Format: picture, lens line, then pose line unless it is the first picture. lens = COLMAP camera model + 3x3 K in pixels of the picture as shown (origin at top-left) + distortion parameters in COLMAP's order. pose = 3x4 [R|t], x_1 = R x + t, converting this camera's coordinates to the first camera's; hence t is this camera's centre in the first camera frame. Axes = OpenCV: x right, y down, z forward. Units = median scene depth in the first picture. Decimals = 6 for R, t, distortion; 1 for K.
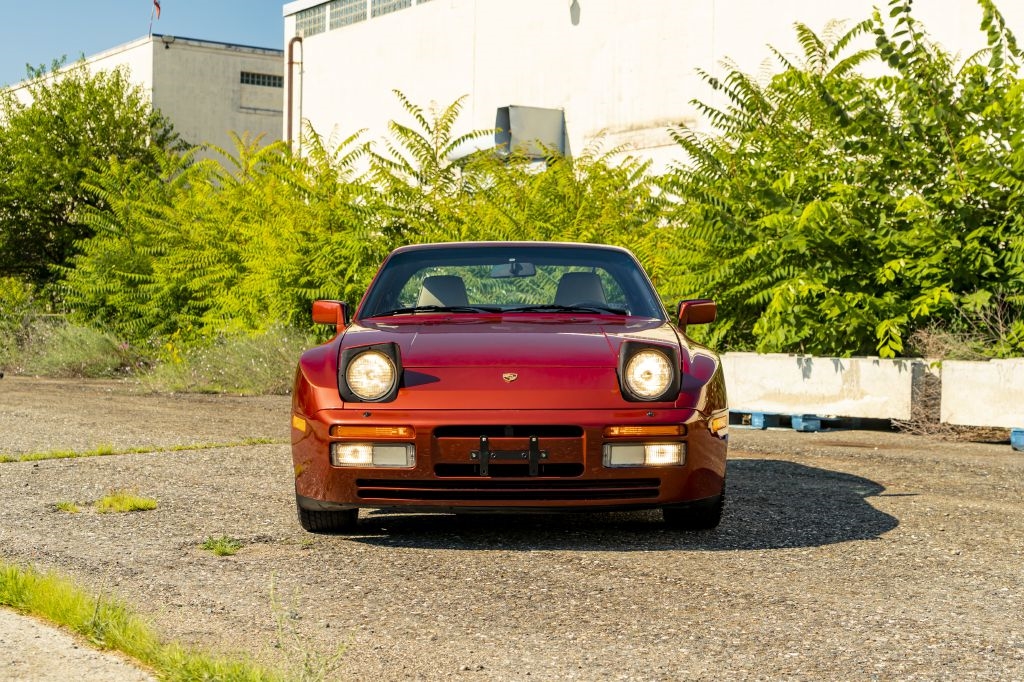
lens RADIAL K [[1619.0, 0, 512.0], [0, 1619.0, 341.0], [0, 0, 1]] dist [-0.002422, 0.166224]
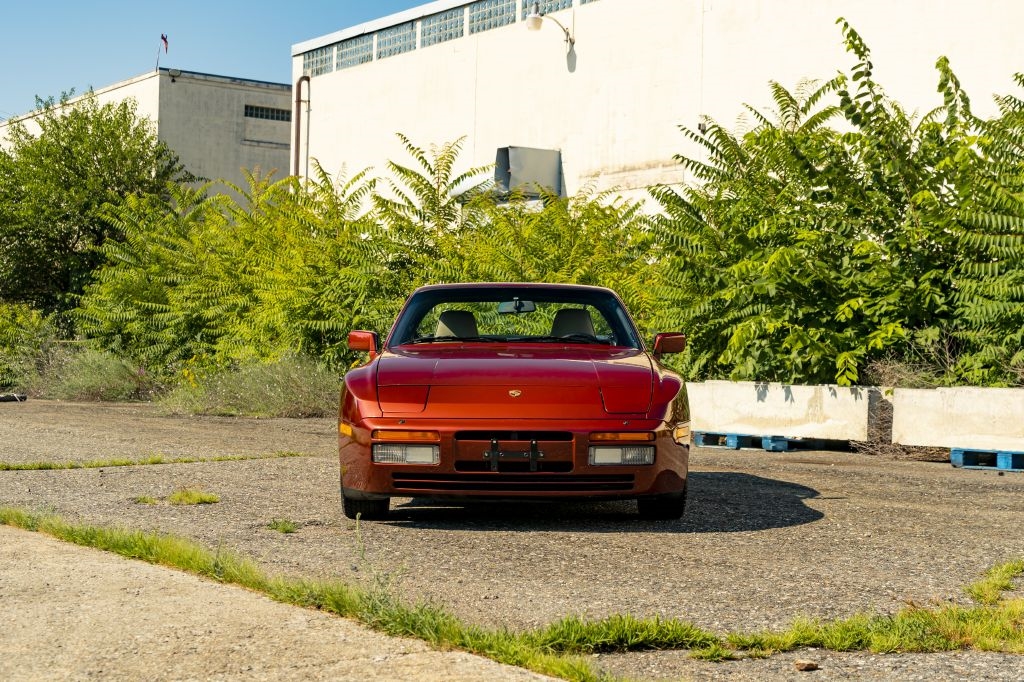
lens RADIAL K [[1619.0, 0, 512.0], [0, 1619.0, 341.0], [0, 0, 1]] dist [-0.002422, 0.166224]
pose [[0.999959, 0.008520, 0.002956, -0.003081], [-0.008462, 0.999786, -0.018871, 0.002215], [-0.003116, 0.018845, 0.999818, -0.103894]]
